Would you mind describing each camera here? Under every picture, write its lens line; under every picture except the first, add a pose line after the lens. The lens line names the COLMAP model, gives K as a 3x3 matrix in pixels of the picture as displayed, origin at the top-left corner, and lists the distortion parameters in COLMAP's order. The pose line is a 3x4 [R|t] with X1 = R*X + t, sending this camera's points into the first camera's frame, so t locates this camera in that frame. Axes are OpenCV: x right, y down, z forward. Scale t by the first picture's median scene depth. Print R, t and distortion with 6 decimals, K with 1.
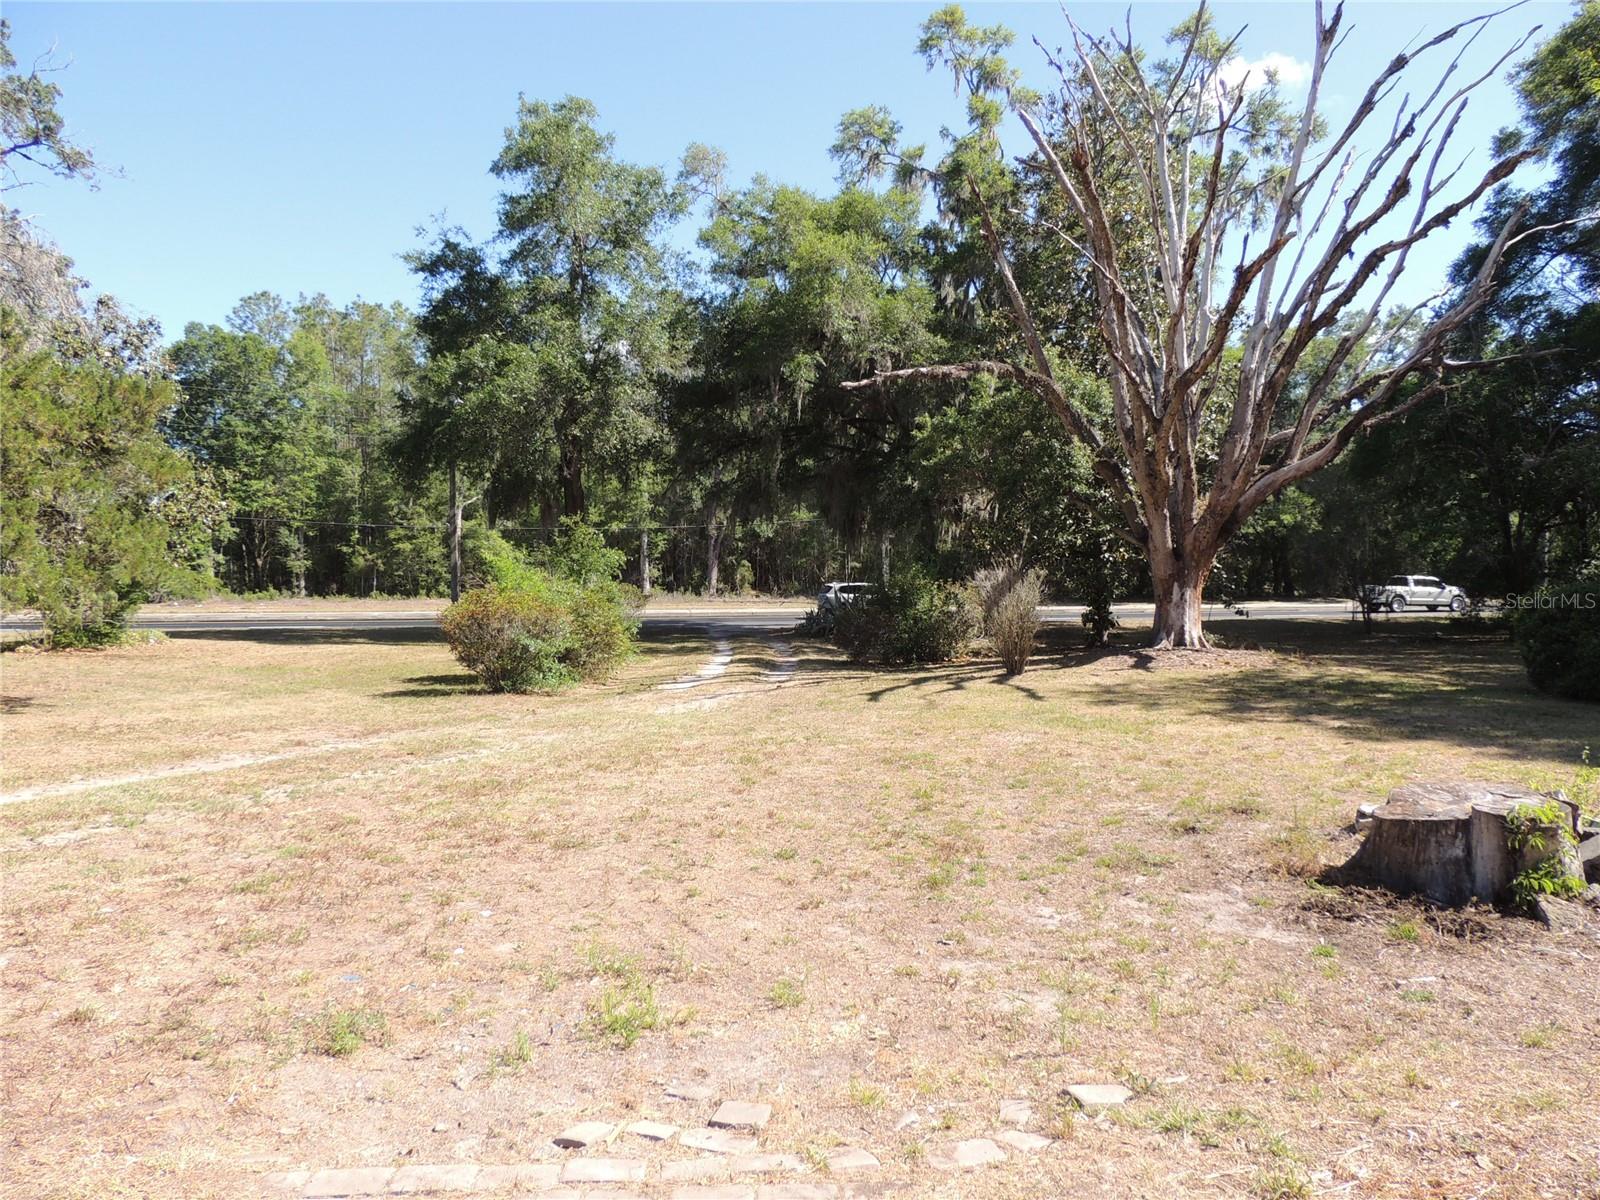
lens RADIAL K [[1144.3, 0, 807.8], [0, 1144.3, 597.4], [0, 0, 1]] dist [-0.012836, -0.000496]
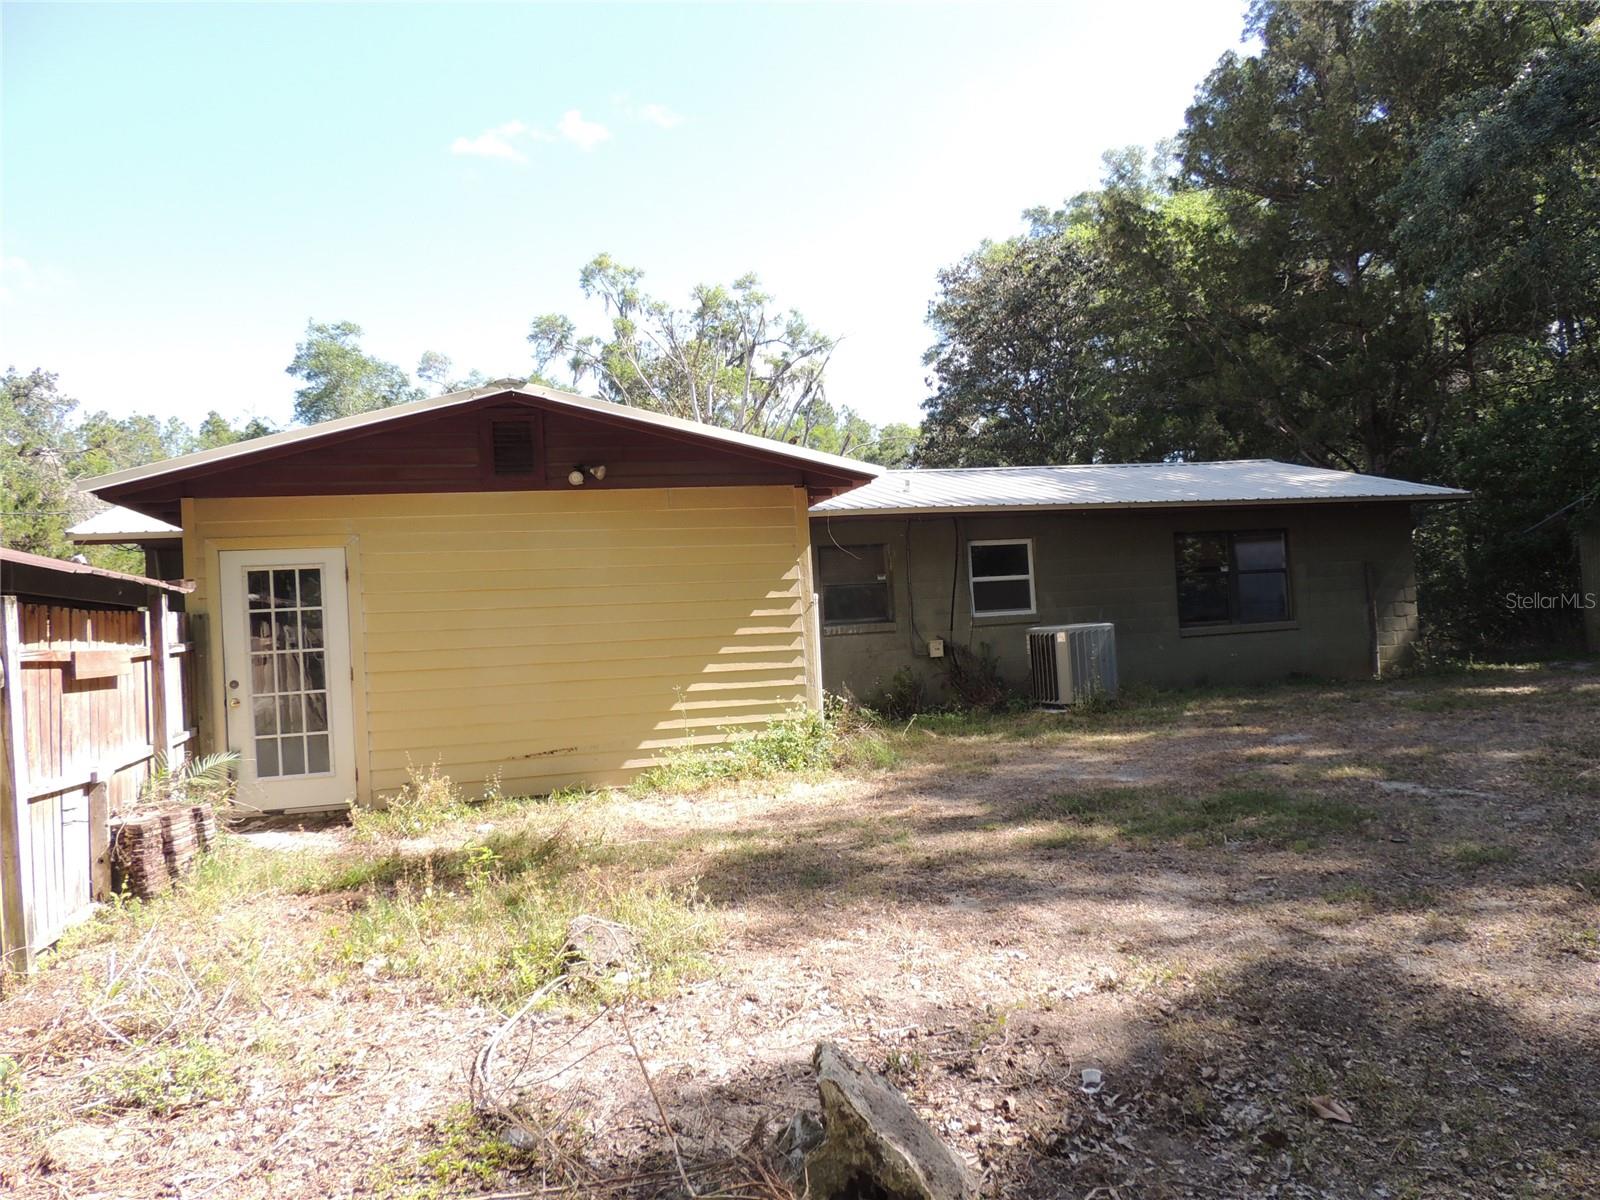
lens RADIAL K [[1144.3, 0, 801.1], [0, 1144.3, 596.8], [0, 0, 1]] dist [-0.012836, -0.000496]
pose [[0.979217, -0.040787, 0.198672, 0.066029], [0.050366, 0.997787, -0.043401, 0.016254], [-0.196463, 0.052505, 0.979105, -0.531627]]
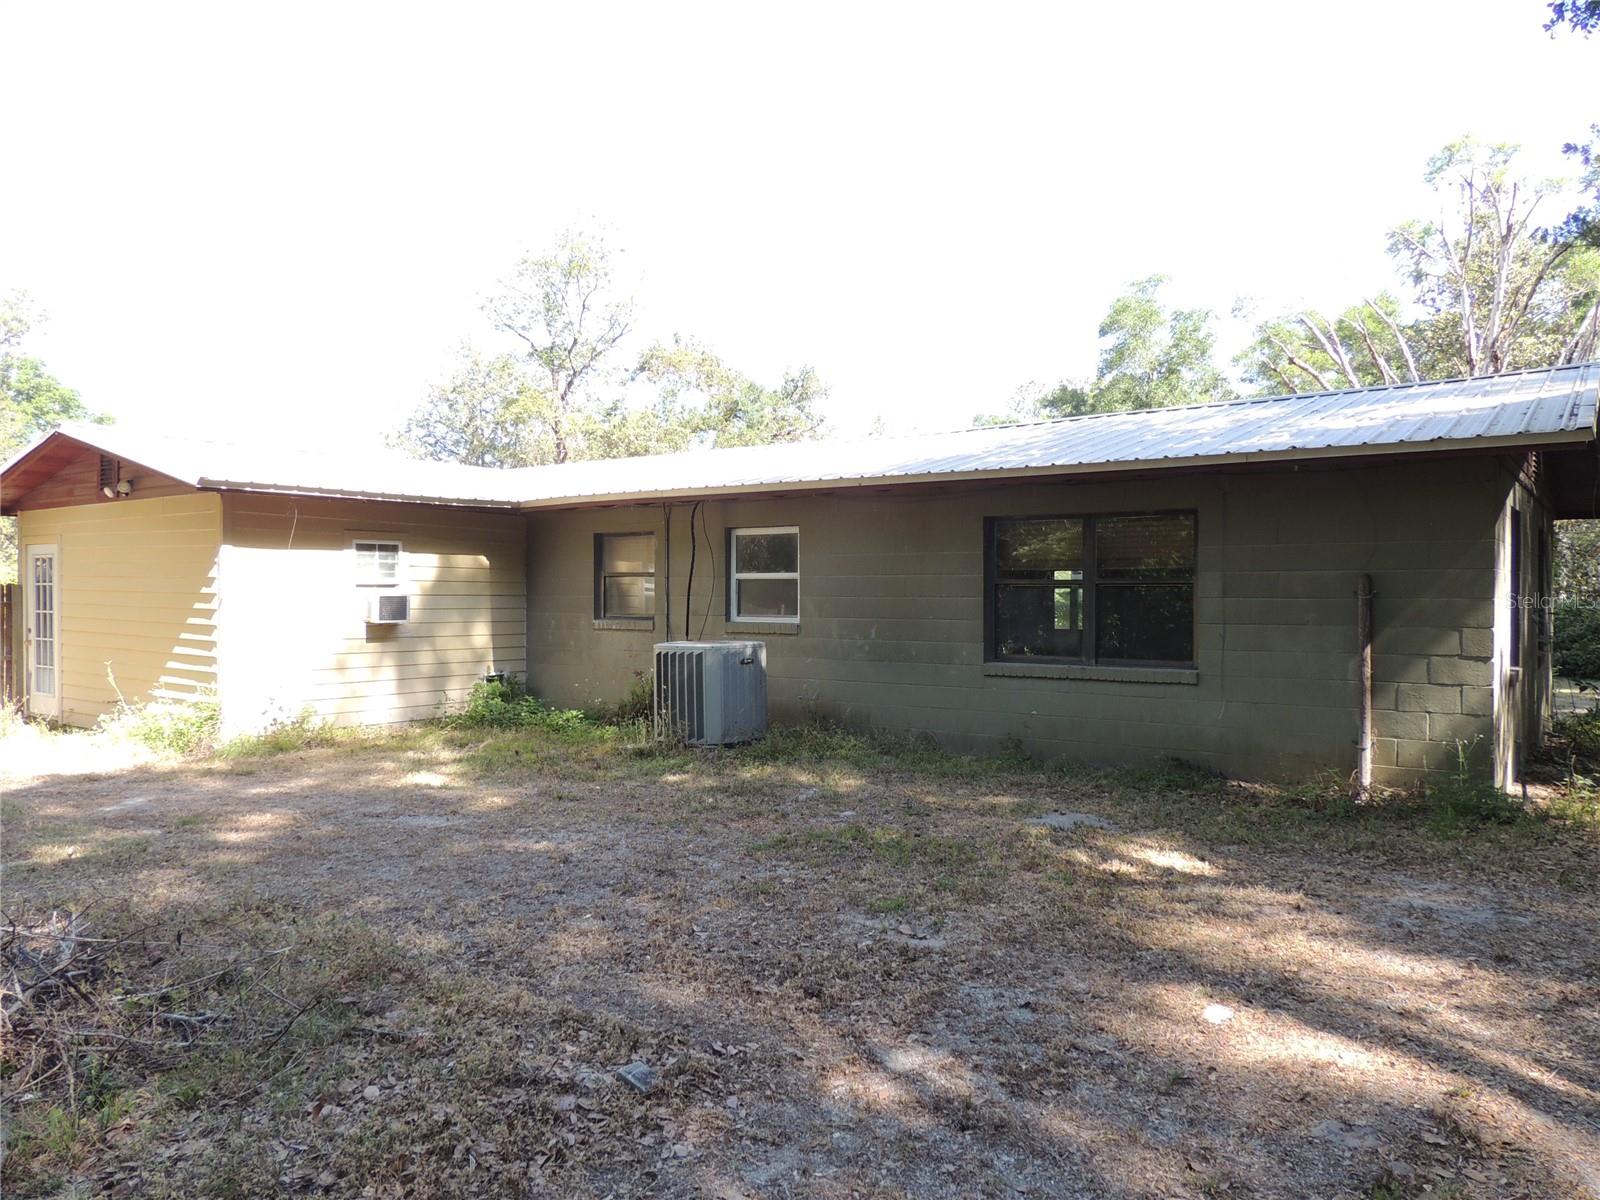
lens RADIAL K [[1144.3, 0, 804.2], [0, 1144.3, 595.0], [0, 0, 1]] dist [-0.012836, -0.000496]
pose [[0.749759, 0.013246, -0.661578, 0.420574], [-0.023325, 0.999707, -0.006417, 0.003638], [0.661300, 0.020242, 0.749849, -0.392308]]
